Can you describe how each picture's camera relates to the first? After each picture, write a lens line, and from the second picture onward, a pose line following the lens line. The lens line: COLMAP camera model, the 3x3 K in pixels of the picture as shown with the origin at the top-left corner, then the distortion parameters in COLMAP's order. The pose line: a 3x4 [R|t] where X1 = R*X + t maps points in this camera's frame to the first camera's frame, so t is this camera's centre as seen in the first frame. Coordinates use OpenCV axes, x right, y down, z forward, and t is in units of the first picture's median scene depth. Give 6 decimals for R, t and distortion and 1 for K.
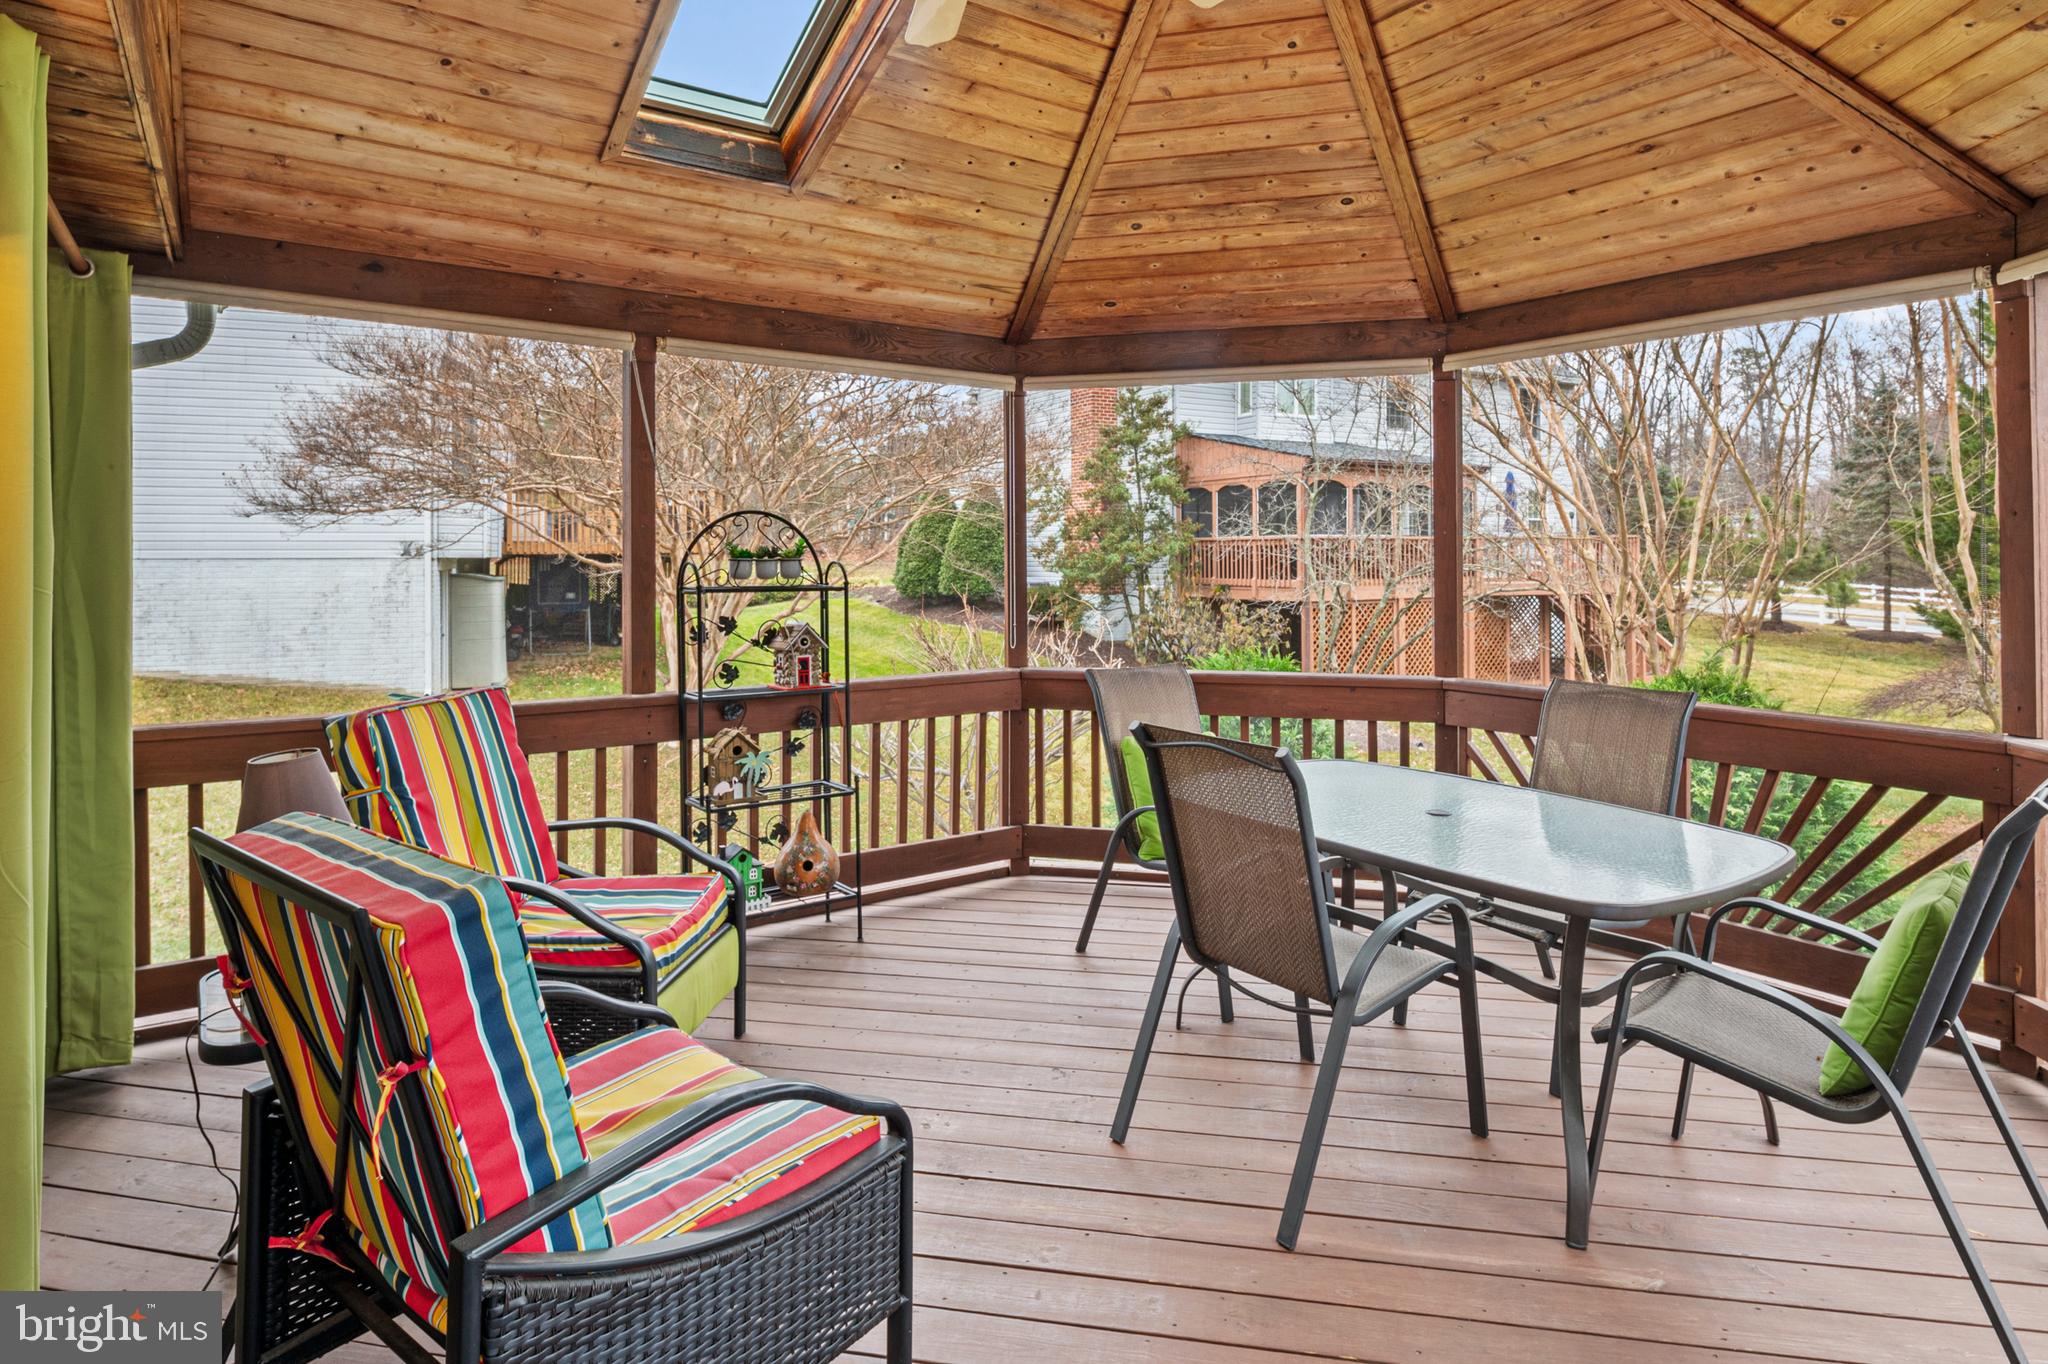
lens RADIAL K [[1104.9, 0, 1017.5], [0, 1104.9, 565.5], [0, 0, 1]] dist [-0.004766, -0.004456]
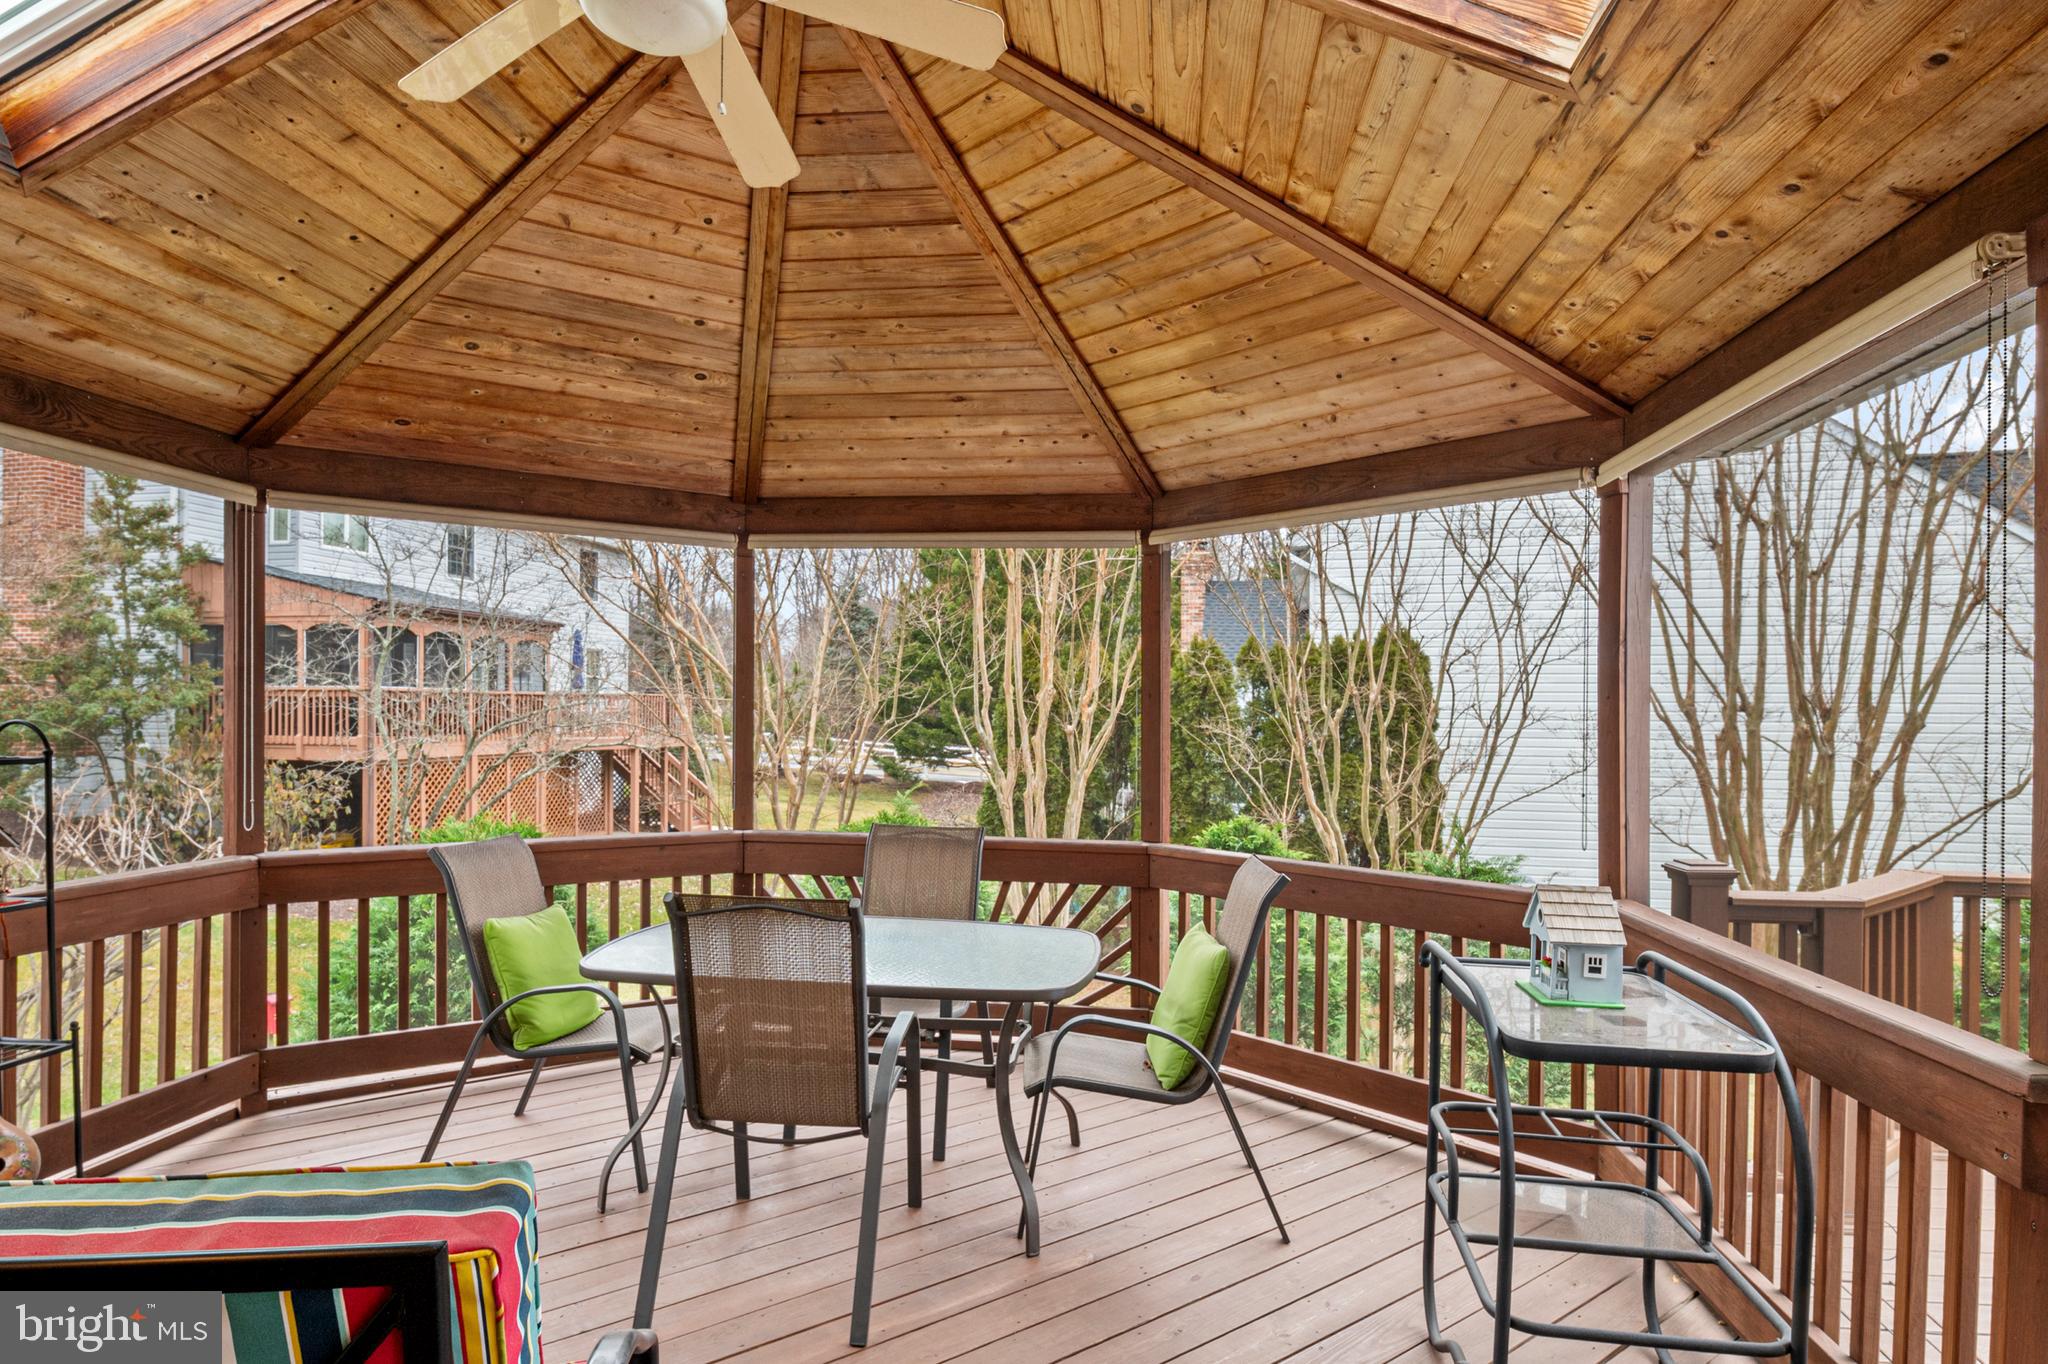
lens RADIAL K [[1099.5, 0, 1016.1], [0, 1099.5, 729.2], [0, 0, 1]] dist [-0.004877, -0.006859]
pose [[0.675507, 0.000162, 0.737354, -0.247440], [-0.006280, 0.999965, 0.005533, -0.006309], [-0.737327, -0.008368, 0.675484, 0.078135]]
